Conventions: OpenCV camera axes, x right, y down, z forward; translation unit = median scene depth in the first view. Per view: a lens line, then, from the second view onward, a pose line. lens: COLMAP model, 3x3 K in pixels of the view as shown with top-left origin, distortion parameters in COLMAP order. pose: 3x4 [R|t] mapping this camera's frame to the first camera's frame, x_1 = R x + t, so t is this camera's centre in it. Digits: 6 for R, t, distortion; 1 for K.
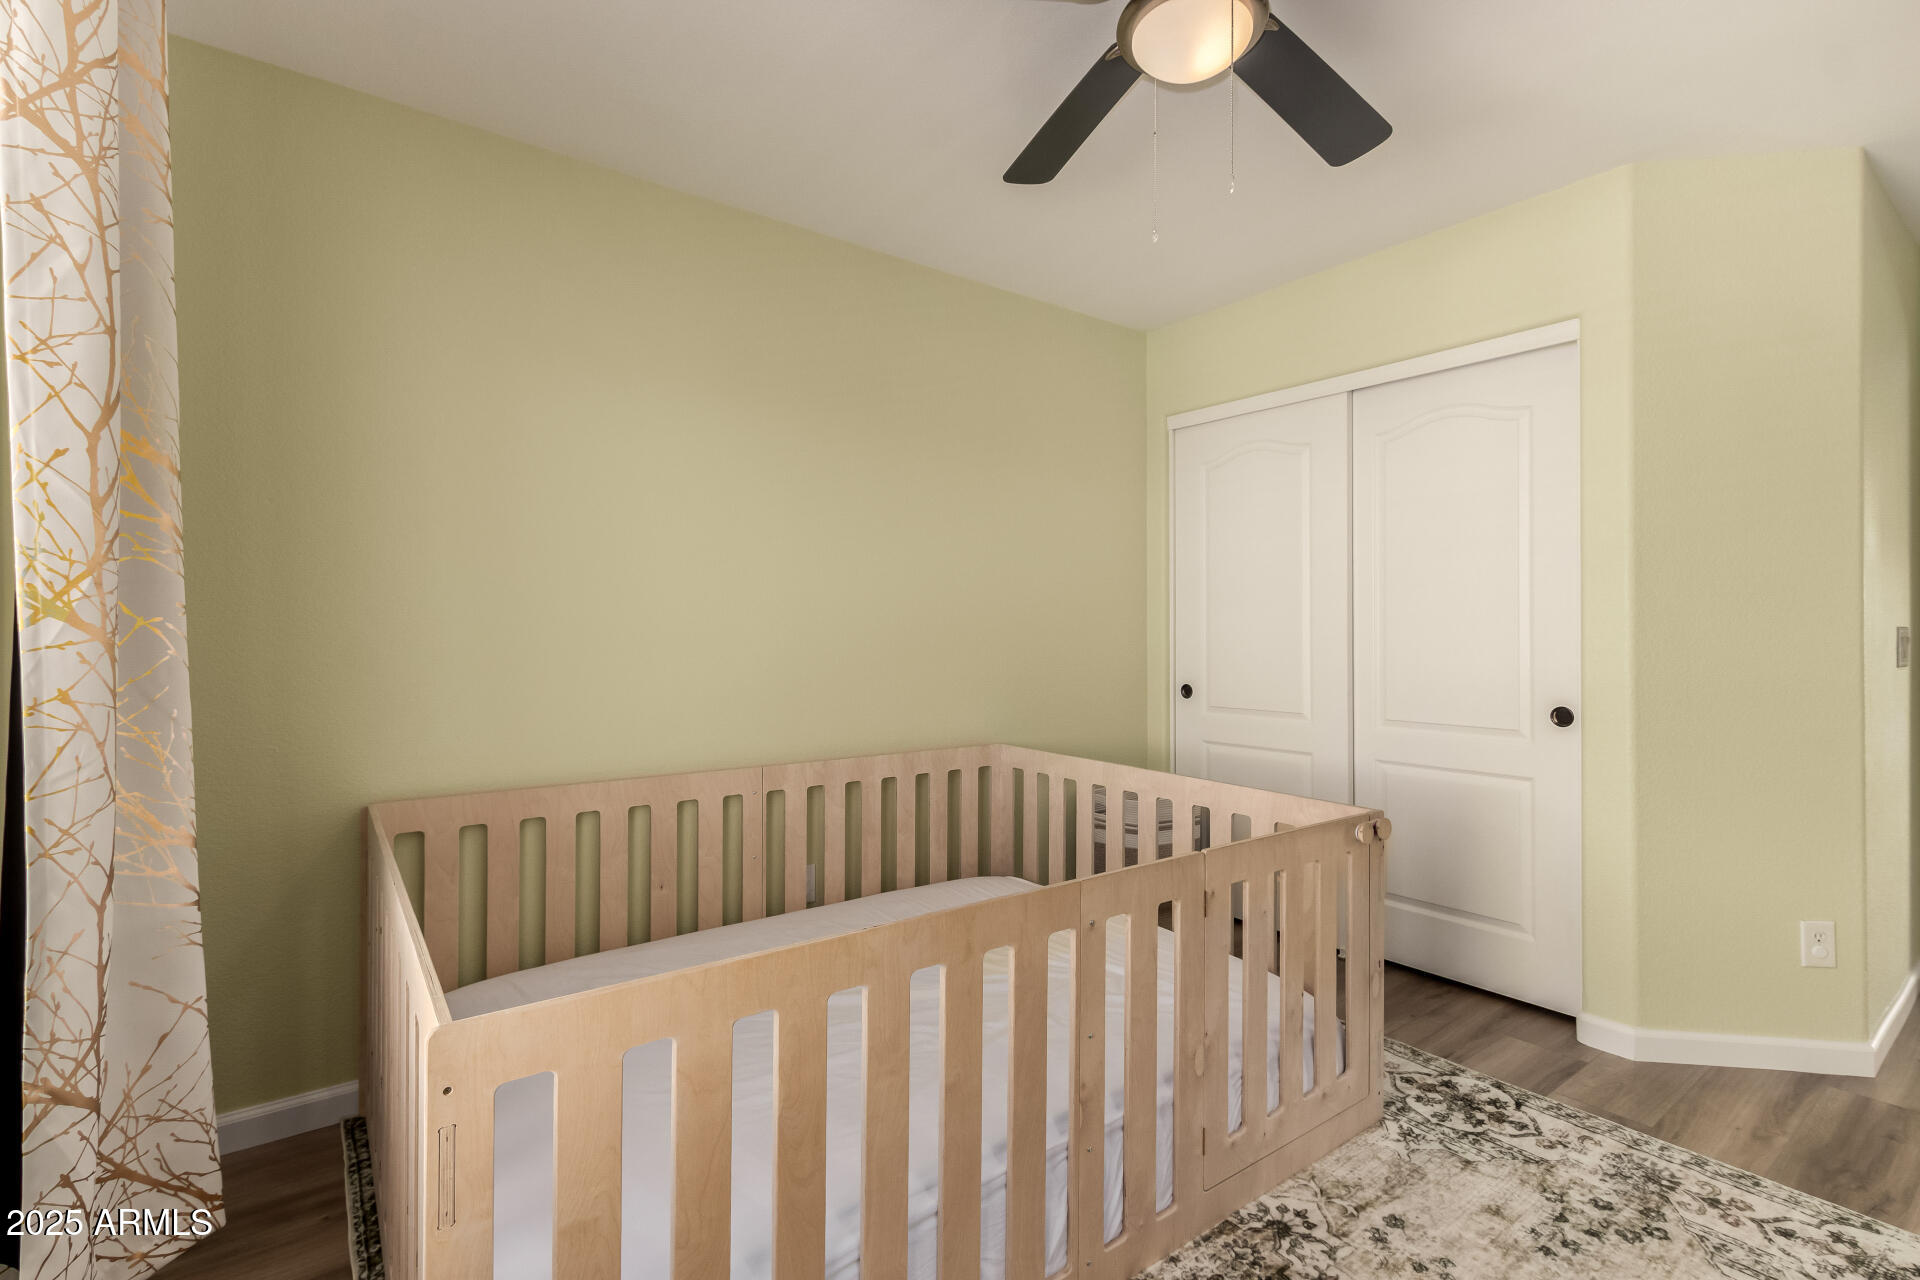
lens RADIAL K [[879.7, 0, 959.3], [0, 879.7, 632.3], [0, 0, 1]] dist [0.011122, -0.000569]
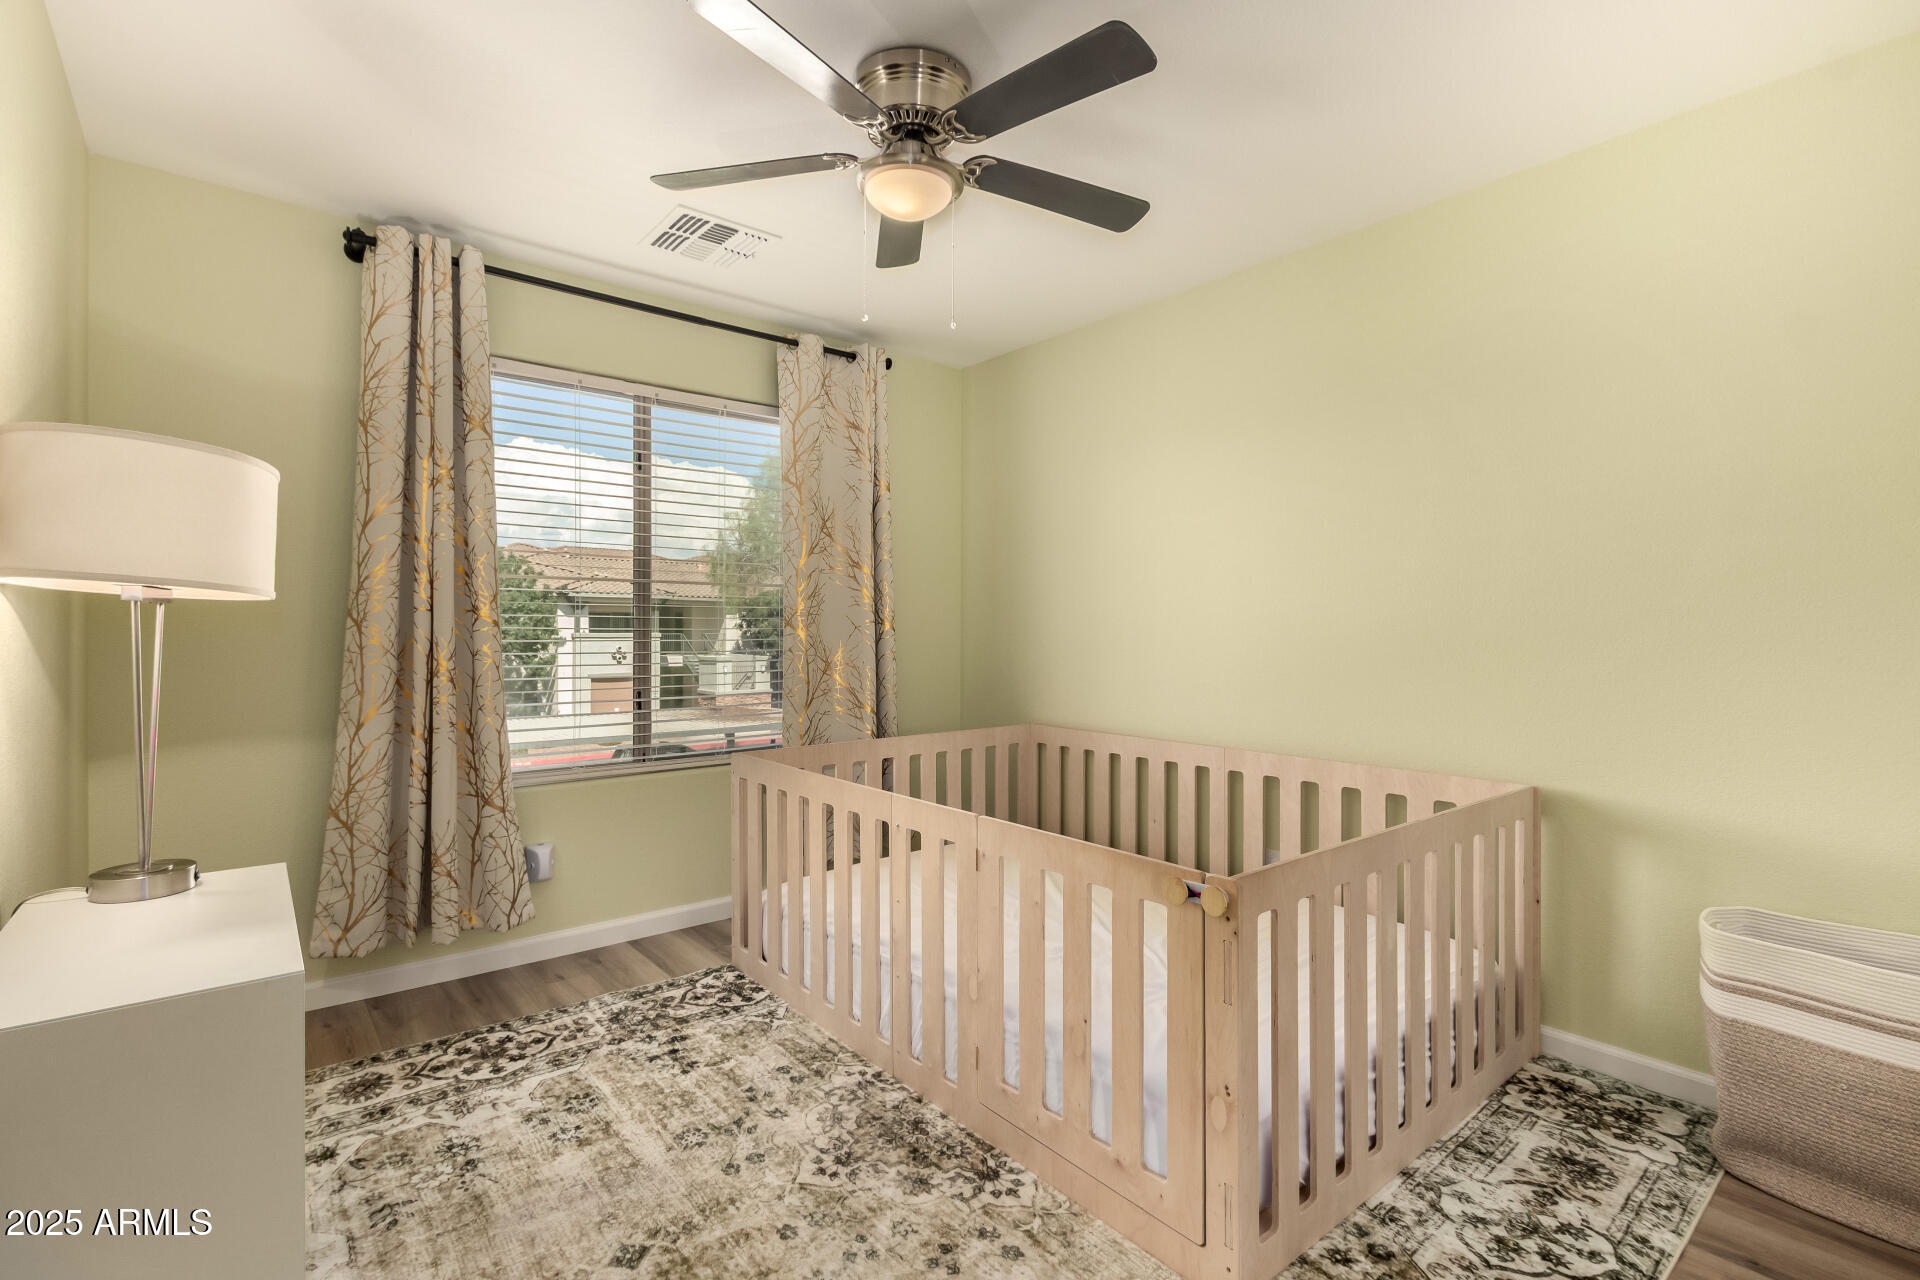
lens RADIAL K [[879.7, 0, 957.5], [0, 879.7, 638.5], [0, 0, 1]] dist [0.011122, -0.000569]
pose [[0.055751, 0.007547, -0.998416, 1.453887], [-0.008072, 0.999942, 0.007107, 0.001155], [0.998412, 0.007663, 0.055809, 0.899189]]
